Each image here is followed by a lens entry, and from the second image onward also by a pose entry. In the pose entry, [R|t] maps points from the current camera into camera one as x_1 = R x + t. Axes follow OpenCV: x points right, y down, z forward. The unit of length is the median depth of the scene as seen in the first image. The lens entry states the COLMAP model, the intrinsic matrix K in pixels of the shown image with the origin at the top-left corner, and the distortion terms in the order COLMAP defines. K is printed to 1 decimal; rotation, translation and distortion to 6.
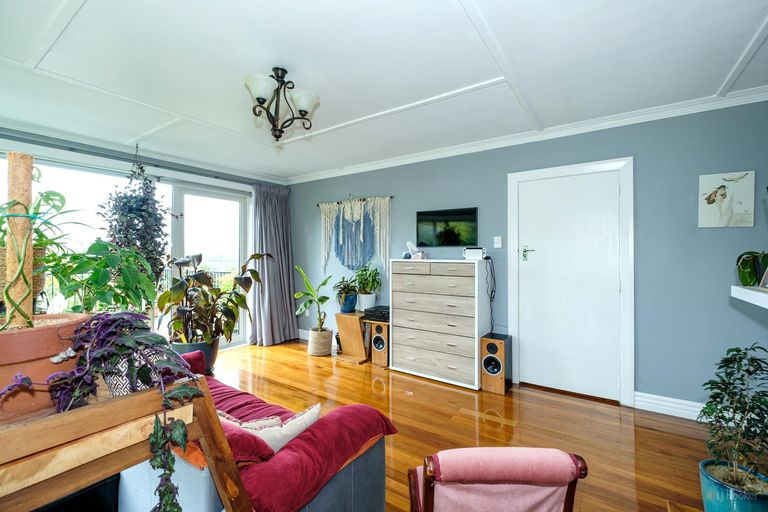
lens RADIAL K [[330.2, 0, 384.0], [0, 330.2, 256.0], [0, 0, 1]] dist [-0.000221, -0.000015]
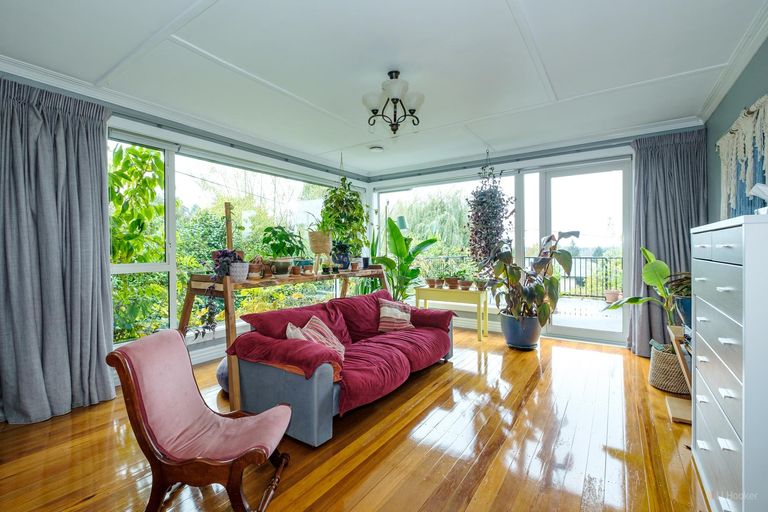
lens RADIAL K [[349.8, 0, 384.0], [0, 349.8, 256.0], [0, 0, 1]] dist [0.000251, -0.000007]
pose [[0.009246, 0.008250, -0.999923, 0.591432], [0.003226, 0.999961, 0.008280, 0.053076], [0.999952, -0.003302, 0.009219, 0.591134]]
